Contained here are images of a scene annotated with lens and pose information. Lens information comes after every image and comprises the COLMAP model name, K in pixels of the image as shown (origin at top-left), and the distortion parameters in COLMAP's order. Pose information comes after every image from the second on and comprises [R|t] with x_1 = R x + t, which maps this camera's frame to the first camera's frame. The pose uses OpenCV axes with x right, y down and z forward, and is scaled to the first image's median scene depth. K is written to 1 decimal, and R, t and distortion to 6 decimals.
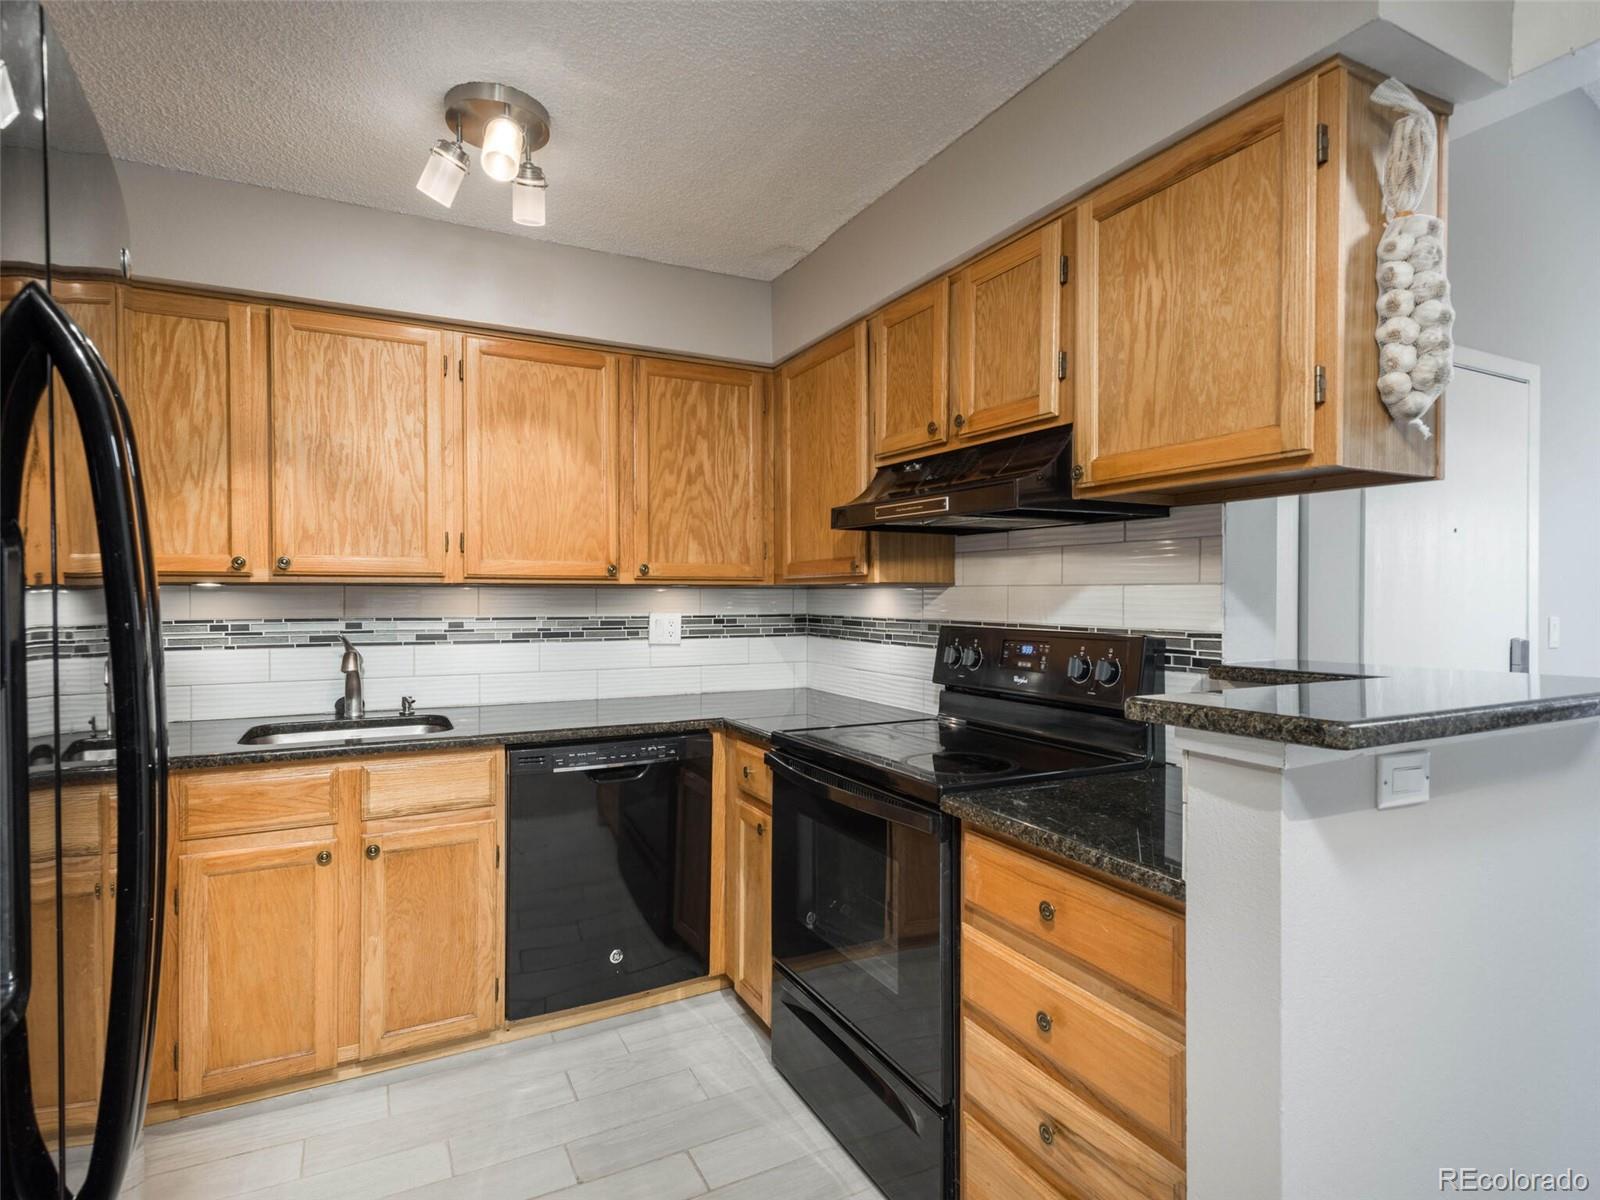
lens RADIAL K [[838.5, 0, 809.7], [0, 838.5, 599.7], [0, 0, 1]] dist [0.002495, -0.002722]
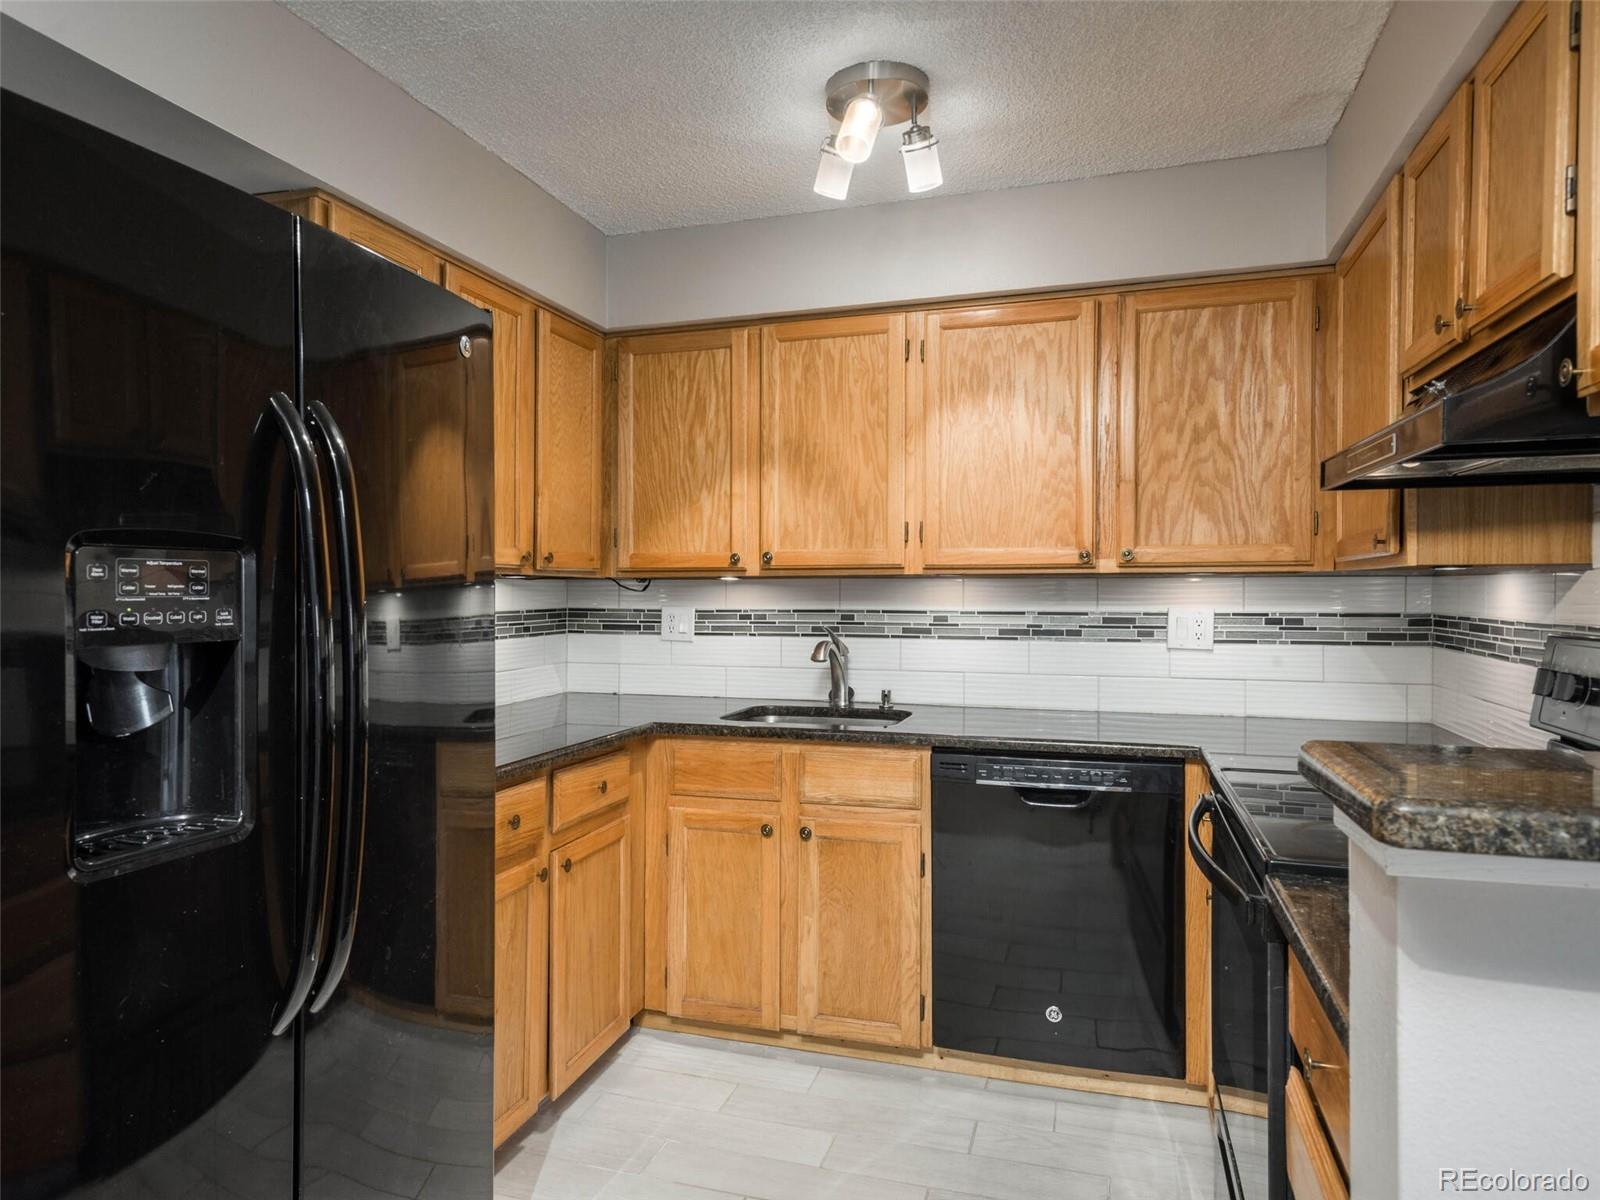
lens RADIAL K [[1009.6, 0, 787.8], [0, 1009.6, 585.8], [0, 0, 1]] dist [0.018101, -0.005941]
pose [[0.700450, -0.003252, -0.713694, 0.309587], [-0.000670, 0.999986, -0.005214, -0.000581], [0.713701, 0.004131, 0.700439, 0.091005]]
